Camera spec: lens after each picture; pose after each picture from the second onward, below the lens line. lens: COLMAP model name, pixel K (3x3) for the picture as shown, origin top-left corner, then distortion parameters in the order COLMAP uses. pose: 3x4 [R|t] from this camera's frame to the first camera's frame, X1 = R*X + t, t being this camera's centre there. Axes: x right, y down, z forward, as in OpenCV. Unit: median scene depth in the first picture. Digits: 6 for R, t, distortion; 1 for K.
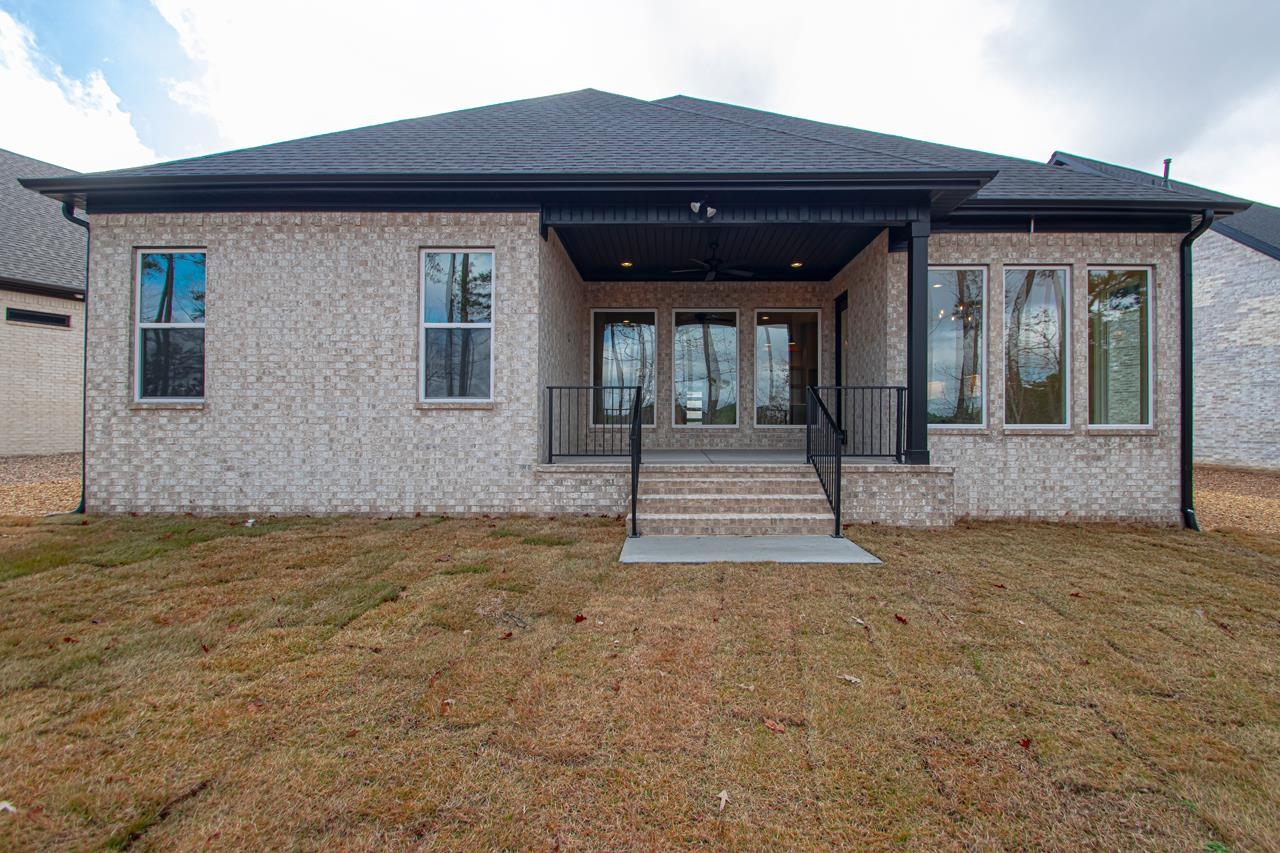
lens RADIAL K [[599.0, 0, 661.0], [0, 599.0, 416.5], [0, 0, 1]] dist [0.017849, -0.021939]
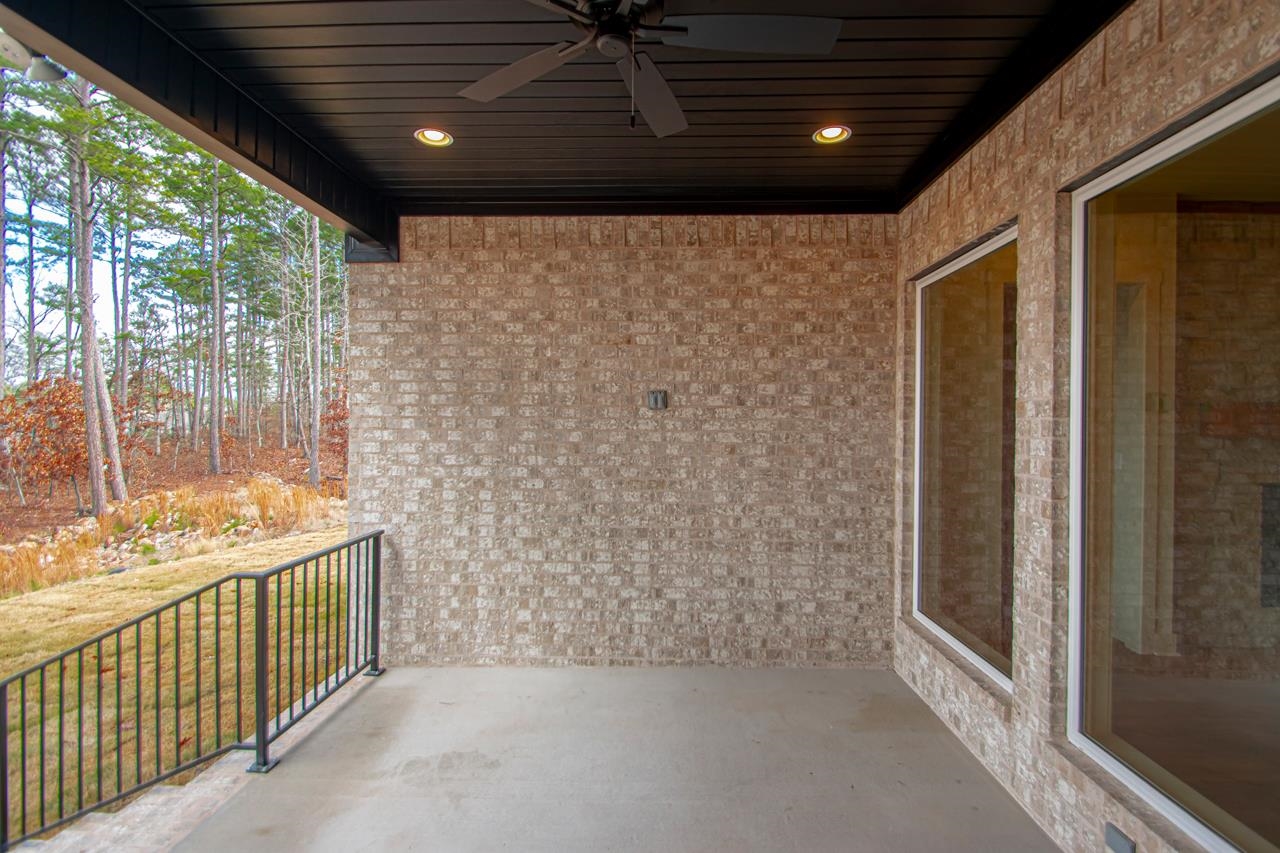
lens RADIAL K [[589.4, 0, 648.9], [0, 589.4, 421.9], [0, 0, 1]] dist [0.002107, -0.007081]
pose [[-0.010135, -0.002359, -0.999946, 0.355354], [0.010415, 0.999943, -0.002464, -0.149765], [0.999894, -0.010440, -0.010110, 1.295152]]
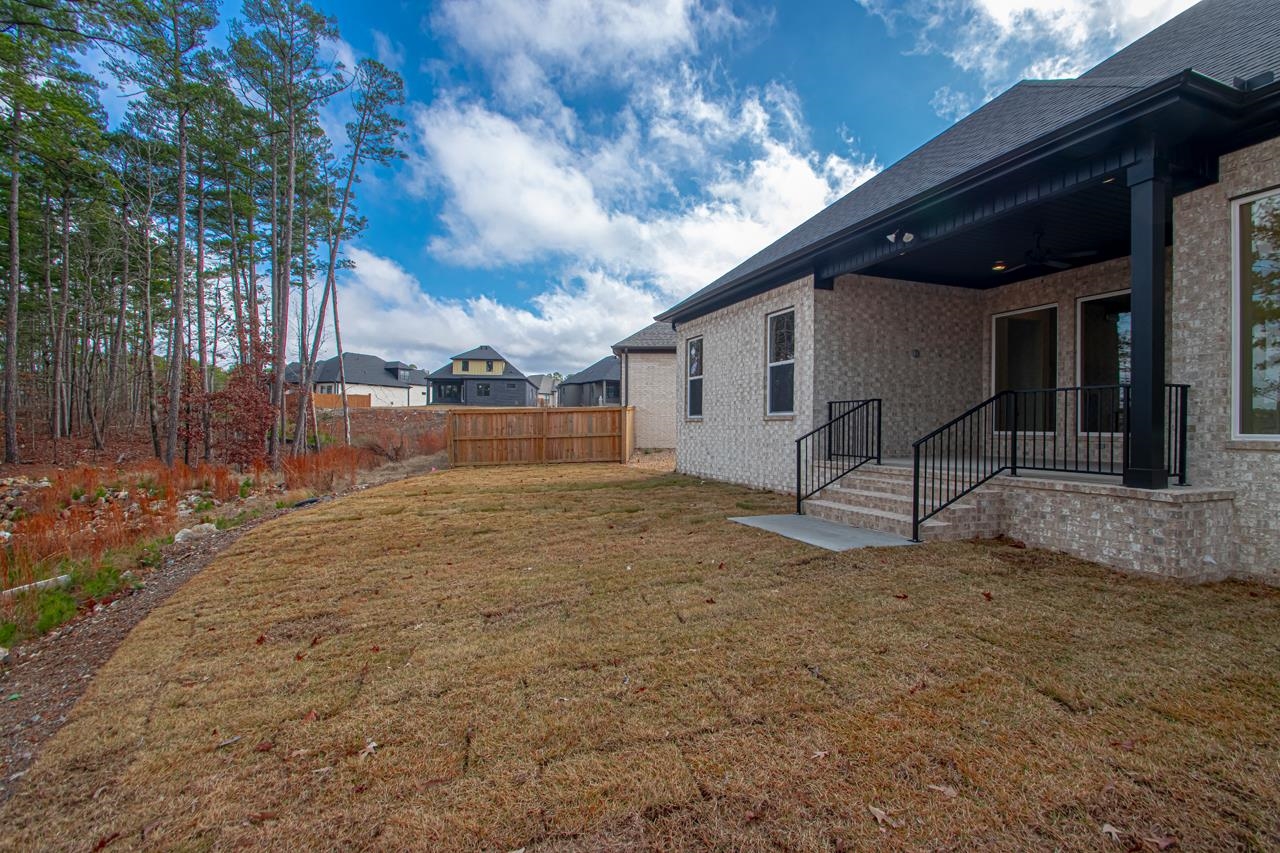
lens RADIAL K [[589.4, 0, 648.9], [0, 589.4, 421.9], [0, 0, 1]] dist [0.002107, -0.007081]
pose [[0.373443, -0.006863, -0.927628, 0.882048], [0.007066, 0.999965, -0.004554, -0.003288], [0.927626, -0.004854, 0.373478, 0.160460]]
